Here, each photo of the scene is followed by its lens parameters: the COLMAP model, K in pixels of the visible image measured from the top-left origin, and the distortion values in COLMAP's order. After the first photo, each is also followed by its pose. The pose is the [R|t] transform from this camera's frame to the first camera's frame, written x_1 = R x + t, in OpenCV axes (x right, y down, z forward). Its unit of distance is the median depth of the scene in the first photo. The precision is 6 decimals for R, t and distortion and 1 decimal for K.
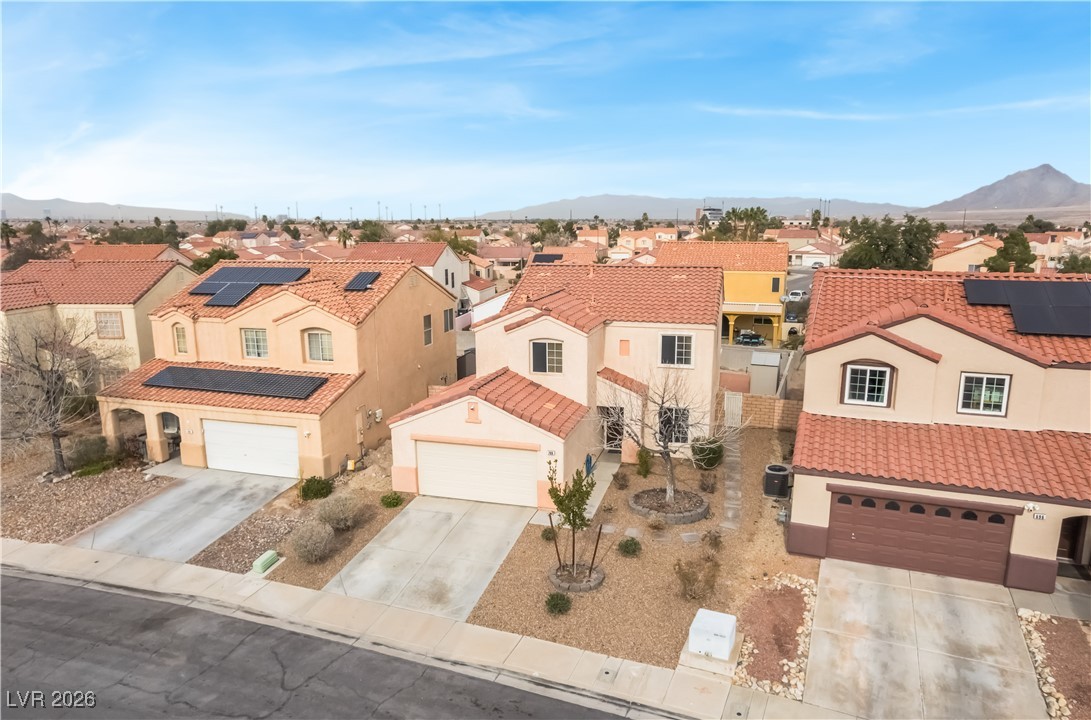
lens RADIAL K [[703.9, 0, 544.5], [0, 703.9, 363.0], [0, 0, 1]] dist [-0.072036, 0.056501]
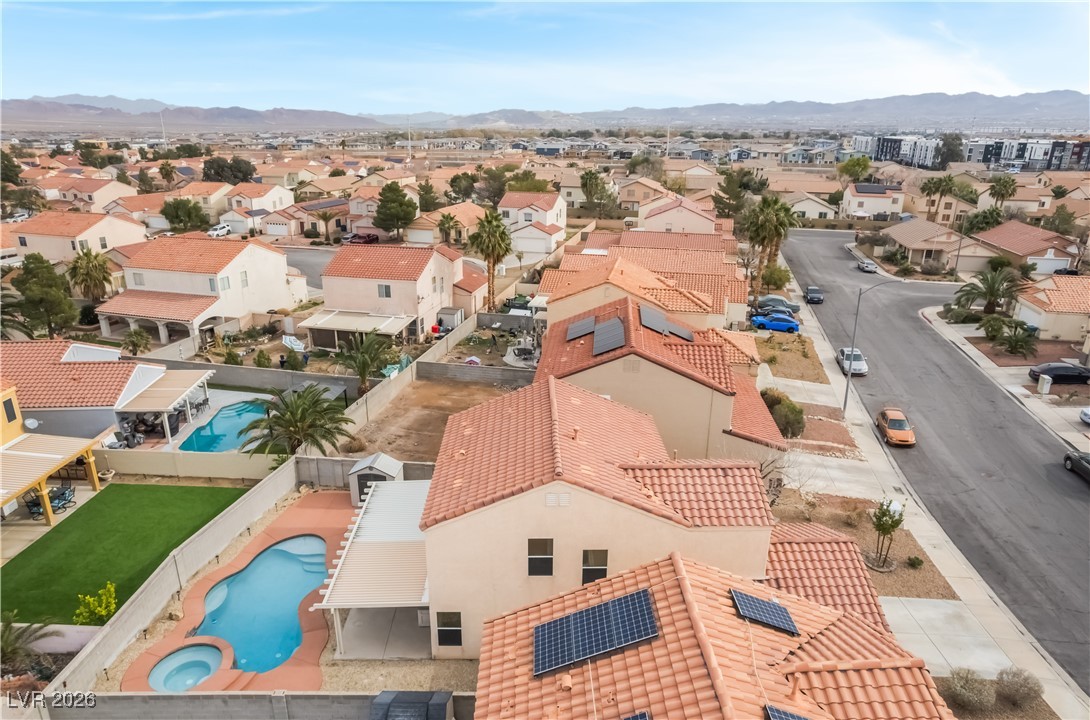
lens RADIAL K [[703.2, 0, 546.6], [0, 703.2, 367.1], [0, 0, 1]] dist [-0.072036, 0.056501]
pose [[-0.299501, -0.312279, 0.901543, -0.897114], [0.181941, 0.908886, 0.375265, -0.737694], [-0.936588, 0.276420, -0.215396, 1.712060]]
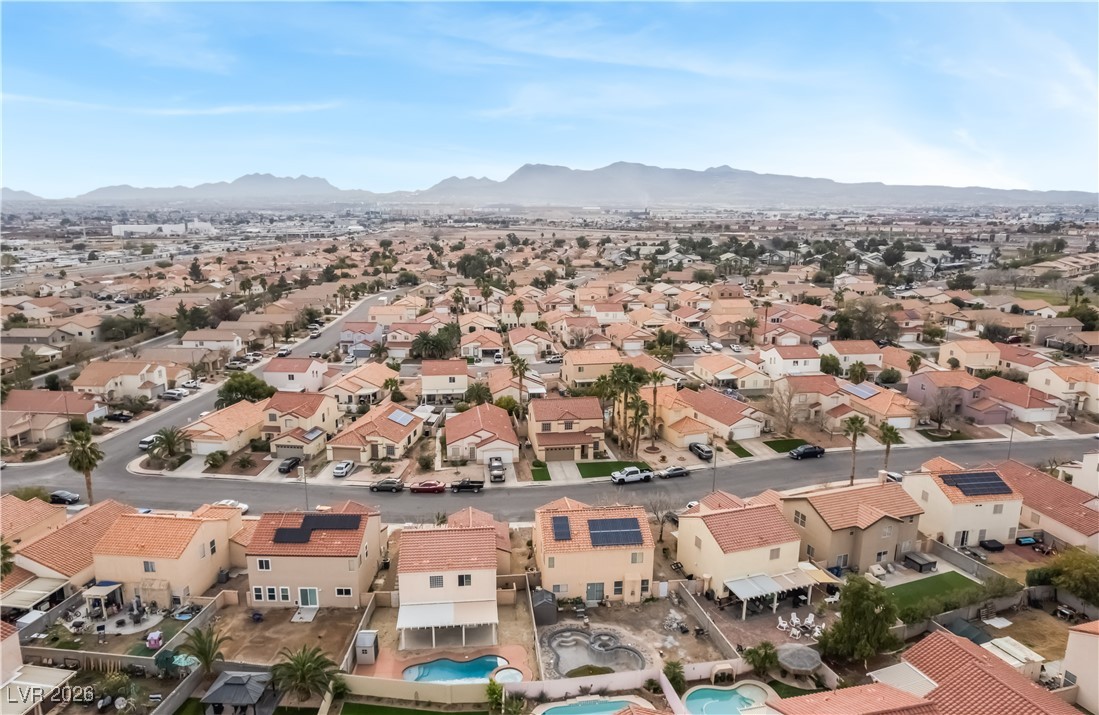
lens RADIAL K [[711.5, 0, 545.4], [0, 711.5, 369.3], [0, 0, 1]] dist [-0.047968, 0.030422]
pose [[-0.921487, 0.087665, -0.378386, 0.881381], [-0.073521, 0.917215, 0.391549, -2.091761], [0.381387, 0.388627, -0.838757, 3.957981]]
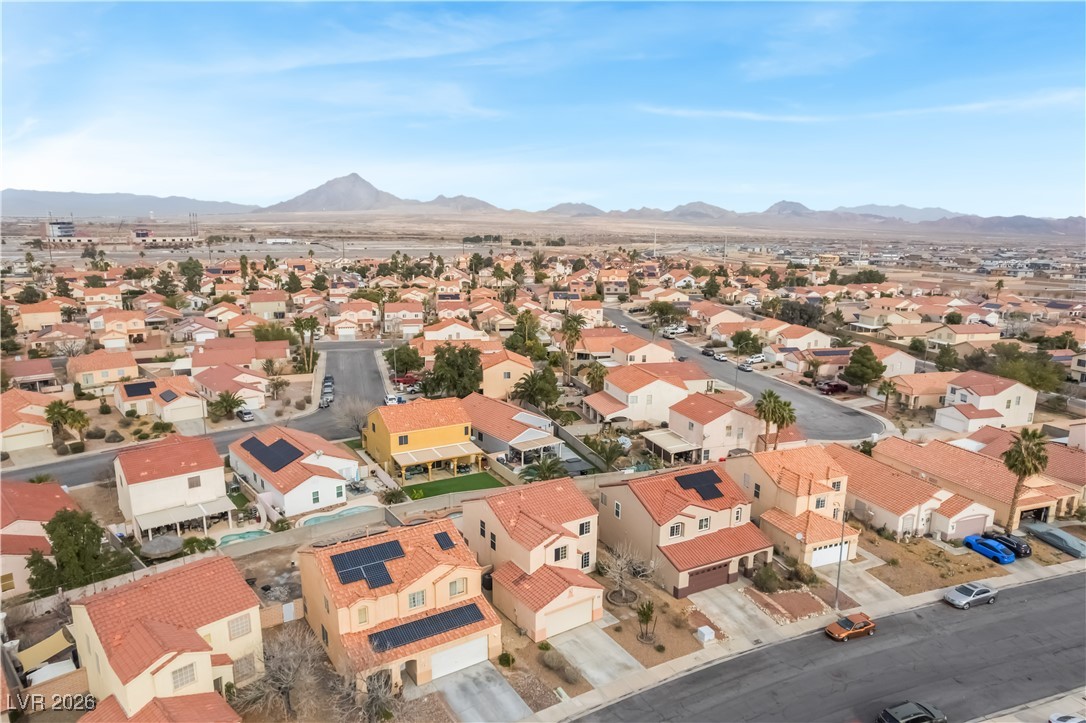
lens RADIAL K [[697.2, 0, 545.3], [0, 697.2, 365.8], [0, 0, 1]] dist [-0.078386, 0.068517]
pose [[0.640466, -0.141075, 0.754917, -1.862301], [0.134903, 0.988365, 0.070251, -0.880343], [-0.756045, 0.056847, 0.652046, -0.459006]]
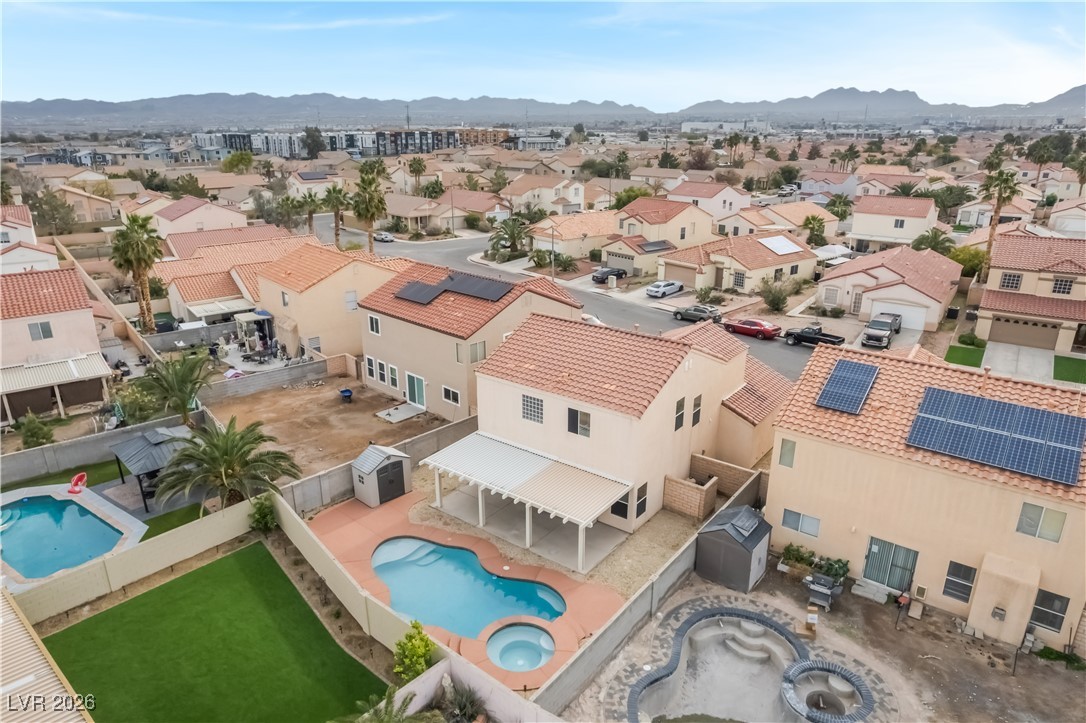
lens RADIAL K [[697.2, 0, 543.7], [0, 697.2, 370.7], [0, 0, 1]] dist [-0.078386, 0.068517]
pose [[-0.935489, -0.114505, 0.334290, -0.226771], [0.072639, 0.863518, 0.499059, -0.883667], [-0.345810, 0.491146, -0.799494, 2.764306]]
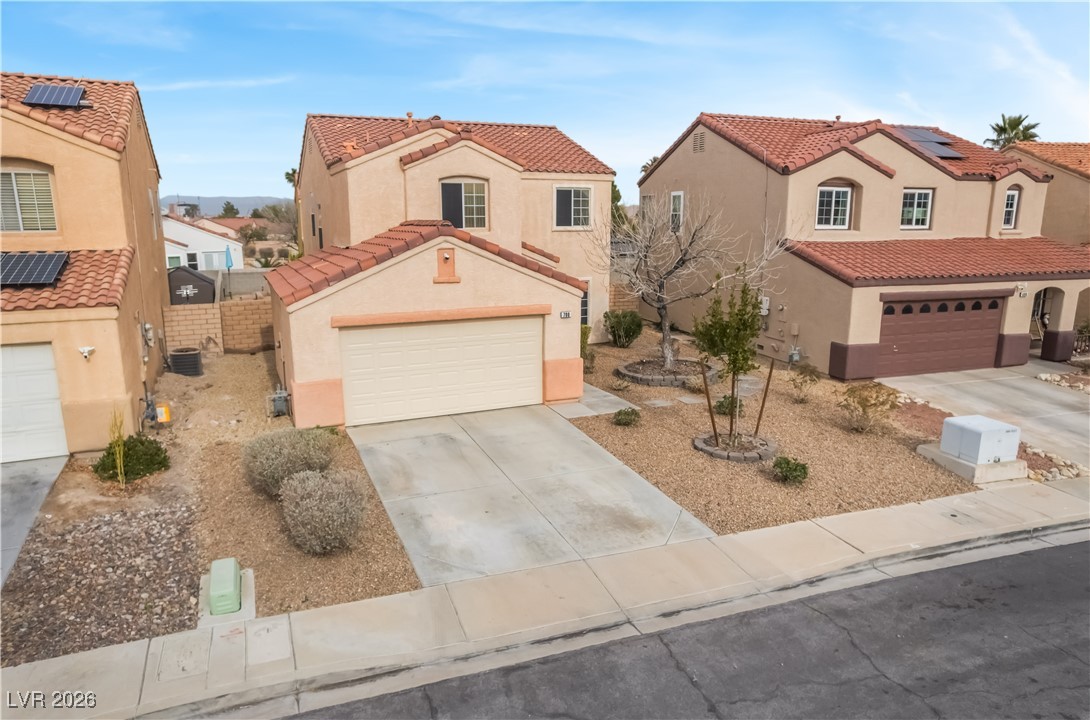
lens RADIAL K [[703.2, 0, 543.9], [0, 703.2, 365.9], [0, 0, 1]] dist [-0.072036, 0.056501]
pose [[0.759580, -0.128043, 0.637686, -0.473653], [0.125198, 0.990880, 0.049831, 0.148501], [-0.638250, 0.041986, 0.768683, 0.517798]]
